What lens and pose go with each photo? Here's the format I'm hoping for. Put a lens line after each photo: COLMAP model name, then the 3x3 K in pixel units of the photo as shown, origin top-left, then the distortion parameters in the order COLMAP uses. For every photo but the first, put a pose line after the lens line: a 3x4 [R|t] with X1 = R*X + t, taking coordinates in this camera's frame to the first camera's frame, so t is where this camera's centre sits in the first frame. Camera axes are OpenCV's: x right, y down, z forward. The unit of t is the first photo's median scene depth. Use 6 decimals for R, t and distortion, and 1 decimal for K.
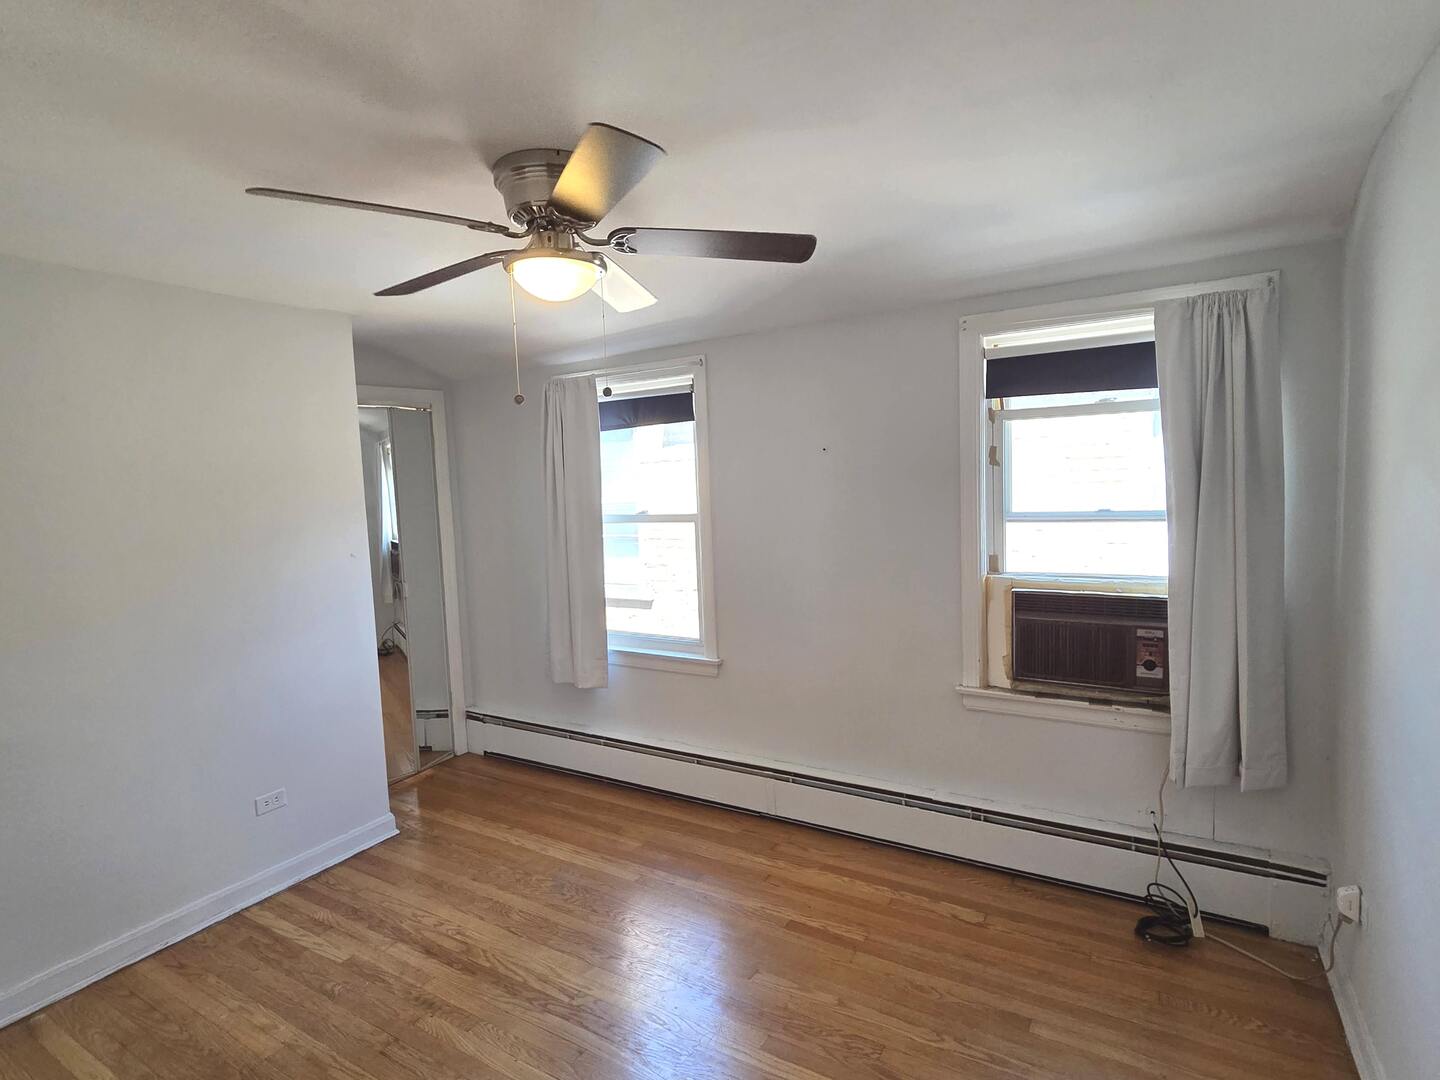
lens RADIAL K [[735.5, 0, 716.8], [0, 735.5, 535.9], [0, 0, 1]] dist [0.005588, 0.000248]
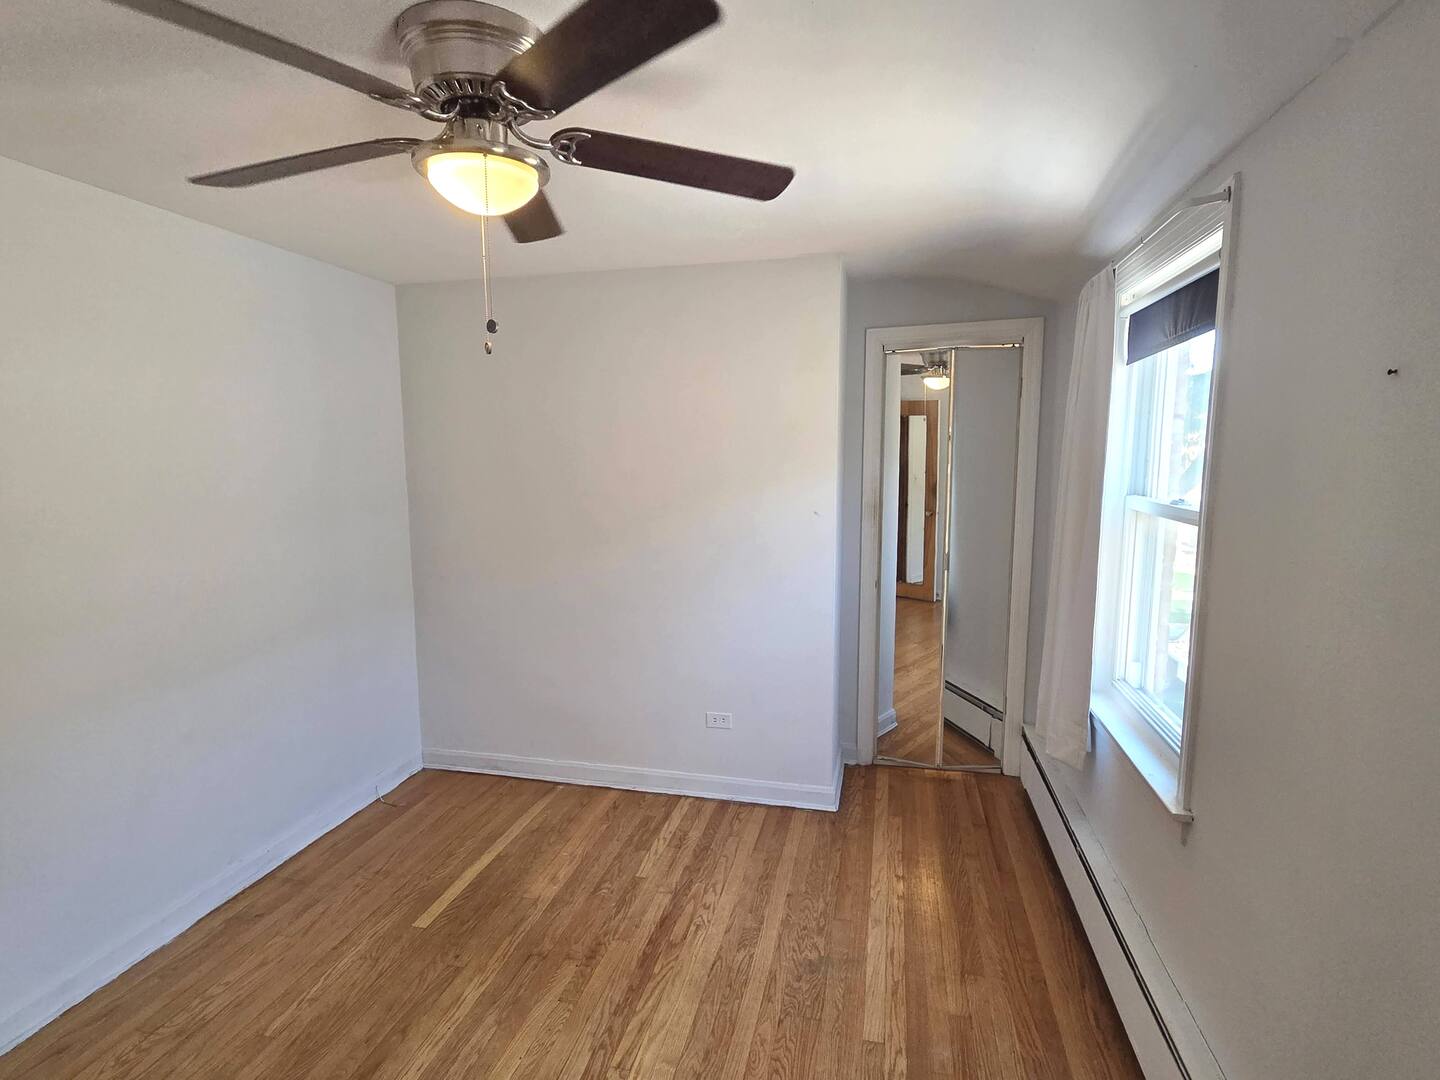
lens RADIAL K [[735.5, 0, 717.1], [0, 735.5, 539.7], [0, 0, 1]] dist [0.005588, 0.000248]
pose [[0.298221, 0.156255, -0.941620, 0.450926], [-0.075852, 0.987269, 0.139807, -0.077118], [0.951478, 0.029730, 0.306276, 0.704156]]
